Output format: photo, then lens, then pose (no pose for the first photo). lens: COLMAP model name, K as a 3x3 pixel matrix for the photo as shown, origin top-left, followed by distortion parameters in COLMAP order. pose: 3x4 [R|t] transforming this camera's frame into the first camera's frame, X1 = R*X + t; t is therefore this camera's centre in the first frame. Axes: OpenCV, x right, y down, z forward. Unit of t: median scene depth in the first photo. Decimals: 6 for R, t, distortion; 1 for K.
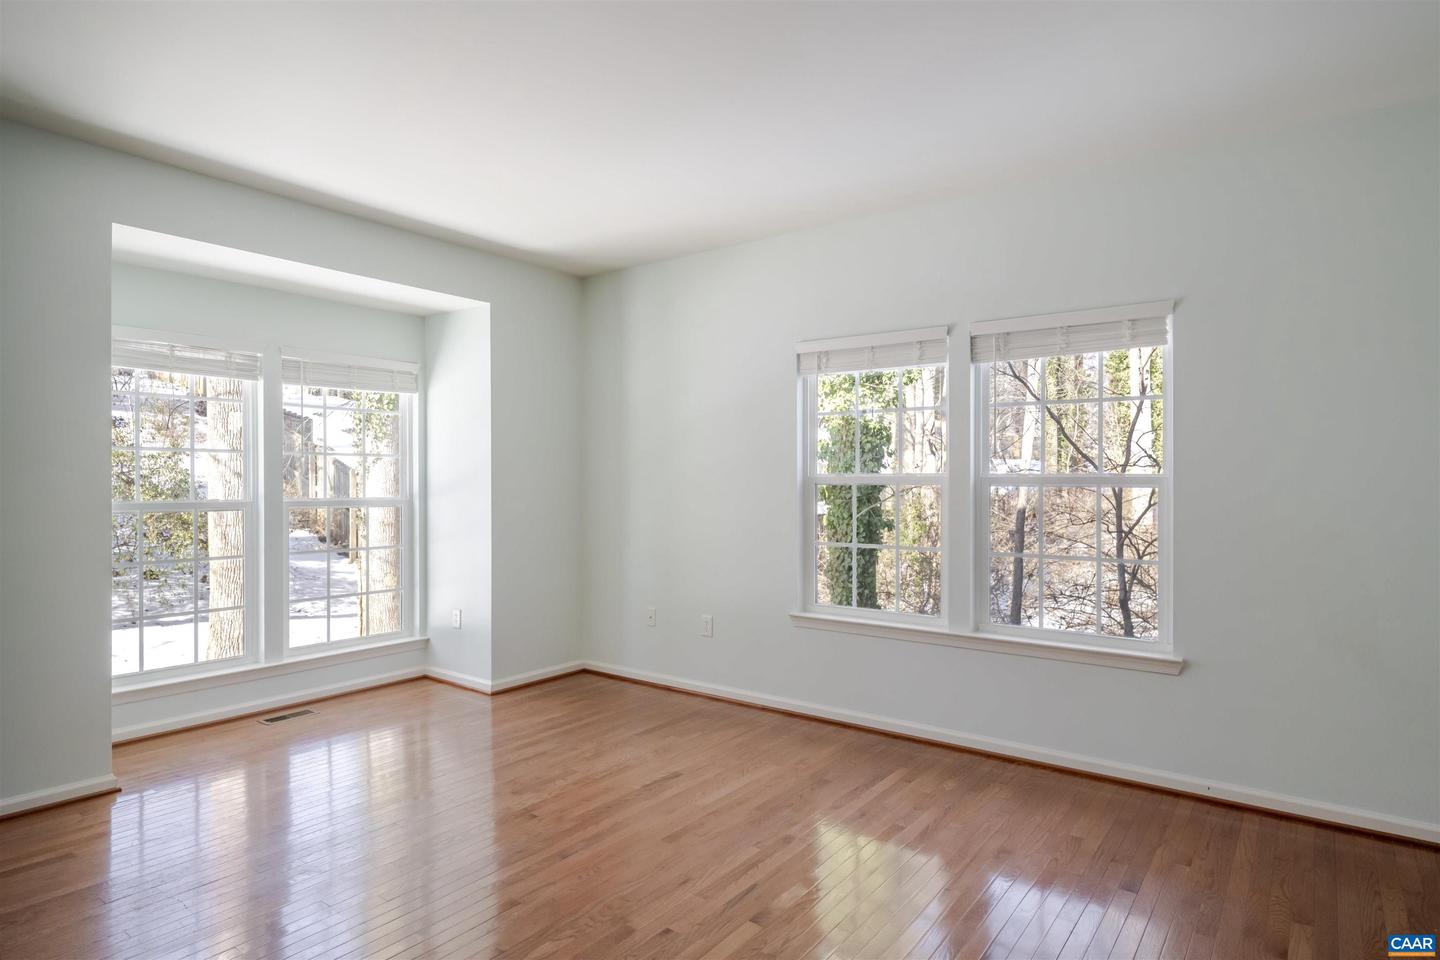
lens RADIAL K [[803.4, 0, 718.8], [0, 803.4, 483.5], [0, 0, 1]] dist [-0.000742, -0.000768]
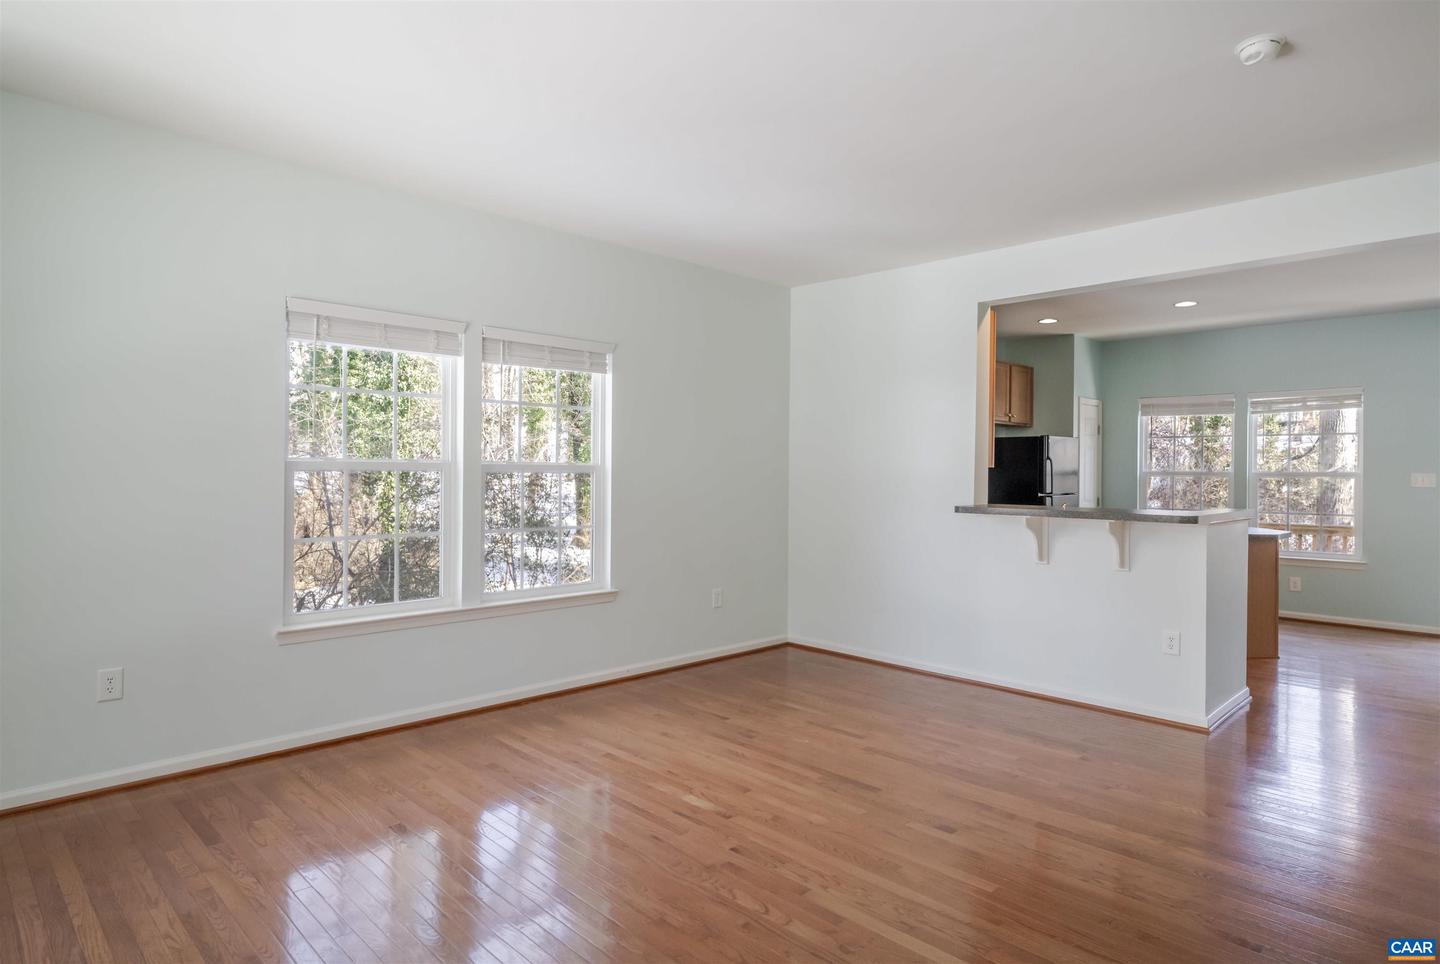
lens RADIAL K [[818.2, 0, 722.3], [0, 818.2, 476.2], [0, 0, 1]] dist [0.000740, 0.000554]
pose [[0.149552, -0.006715, 0.988731, -0.696695], [-0.003822, 0.999966, 0.007369, -0.000986], [-0.988746, -0.004881, 0.149521, 0.465880]]
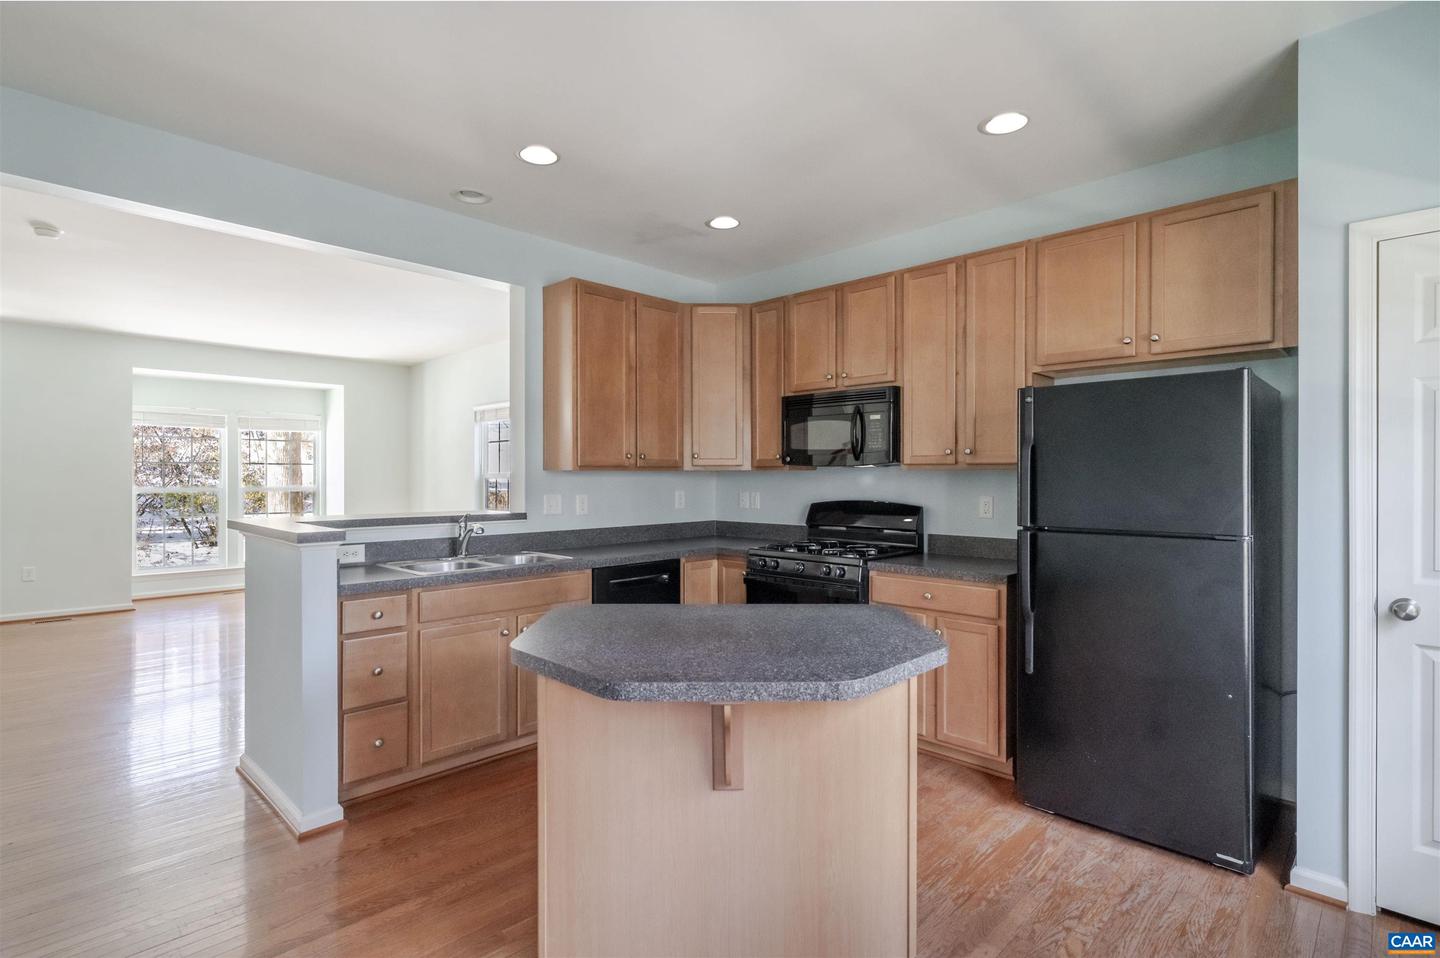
lens RADIAL K [[702.1, 0, 717.3], [0, 702.1, 475.8], [0, 0, 1]] dist [0.000089, -0.001599]
pose [[0.991135, -0.002379, -0.132835, 0.958348], [0.001620, 0.999982, -0.005827, 0.004301], [0.132846, 0.005560, 0.991121, -0.634562]]
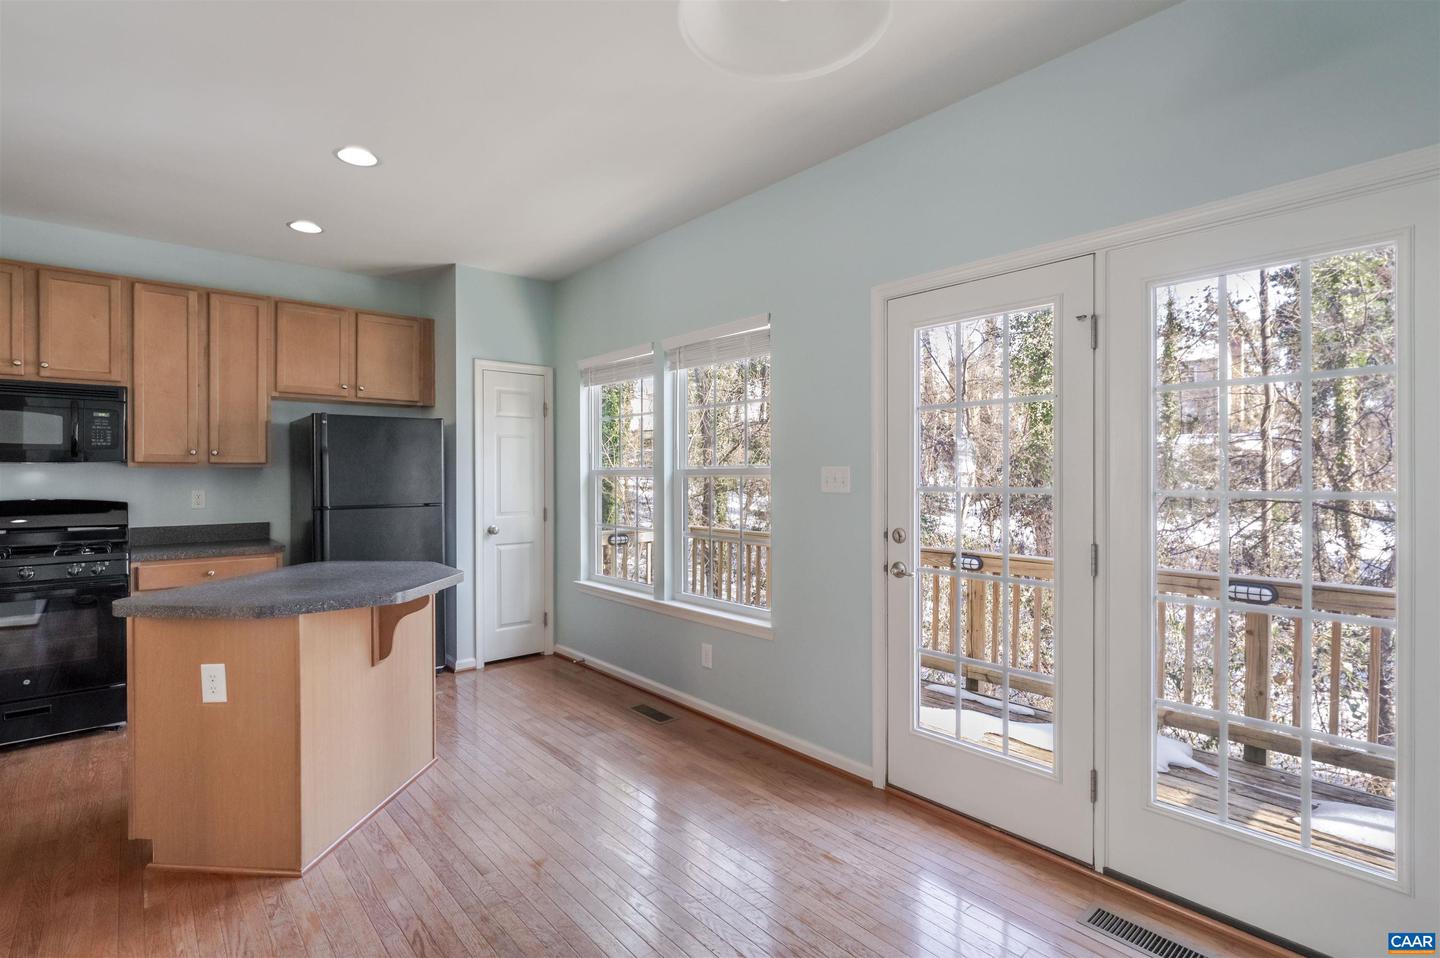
lens RADIAL K [[694.9, 0, 721.2], [0, 694.9, 474.9], [0, 0, 1]] dist [-0.000176, -0.000649]
pose [[0.211837, -0.003945, 0.977297, 0.347388], [0.005059, 0.999983, 0.002940, 0.003610], [-0.977292, 0.004321, 0.211854, -0.689117]]
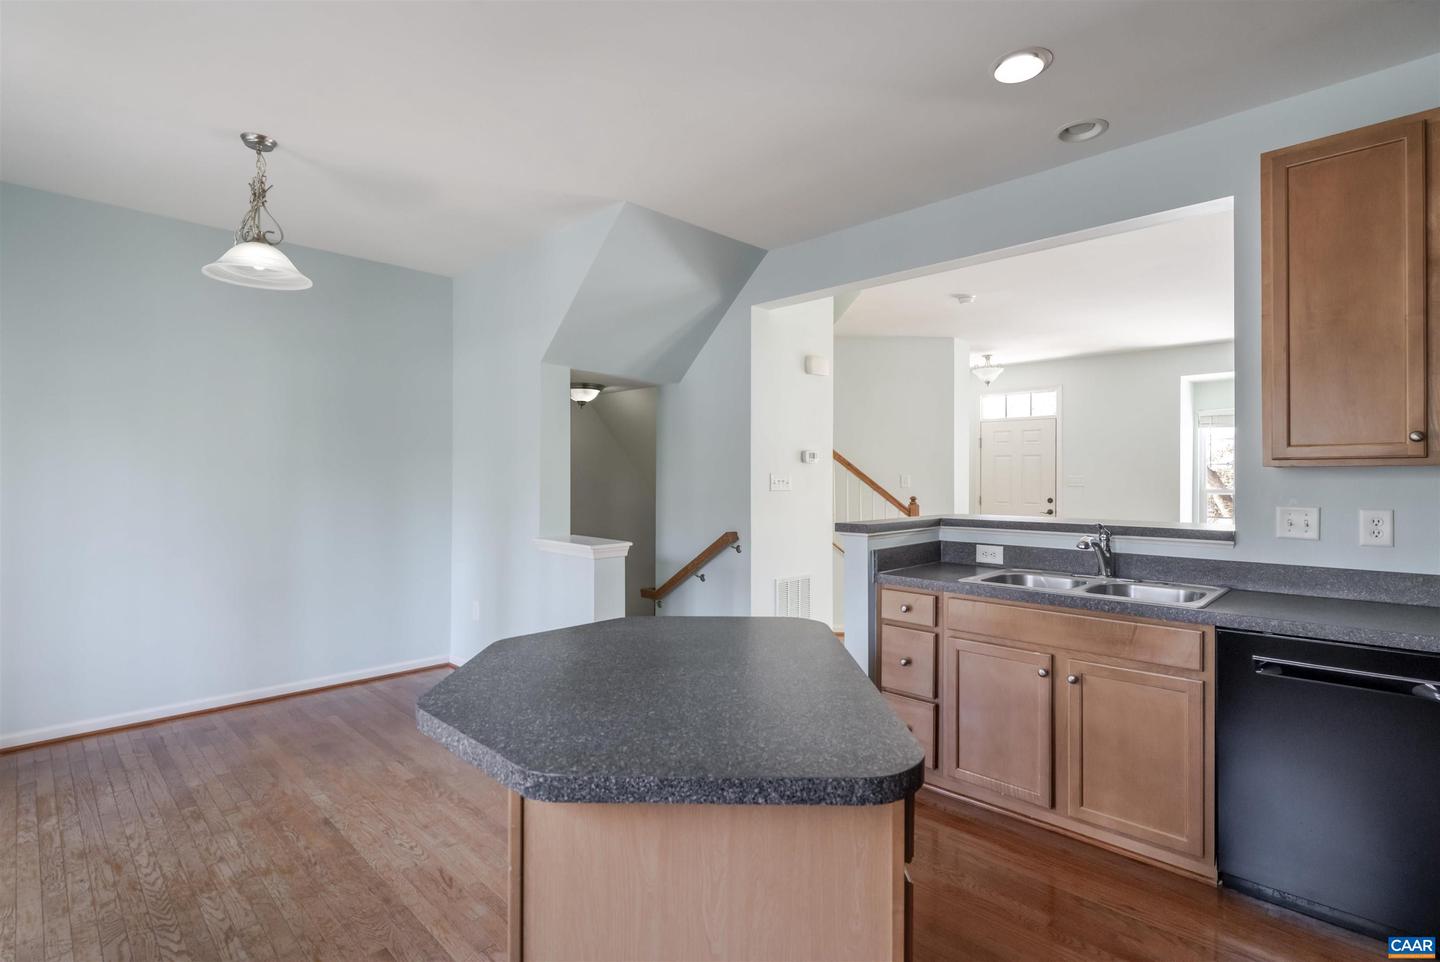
lens RADIAL K [[703.8, 0, 723.6], [0, 703.8, 474.6], [0, 0, 1]] dist [0.013167, -0.000592]
pose [[-0.121316, -0.006316, -0.992594, 1.272674], [-0.006442, 0.999964, -0.005575, 0.002594], [0.992593, 0.005718, -0.121352, -0.112410]]
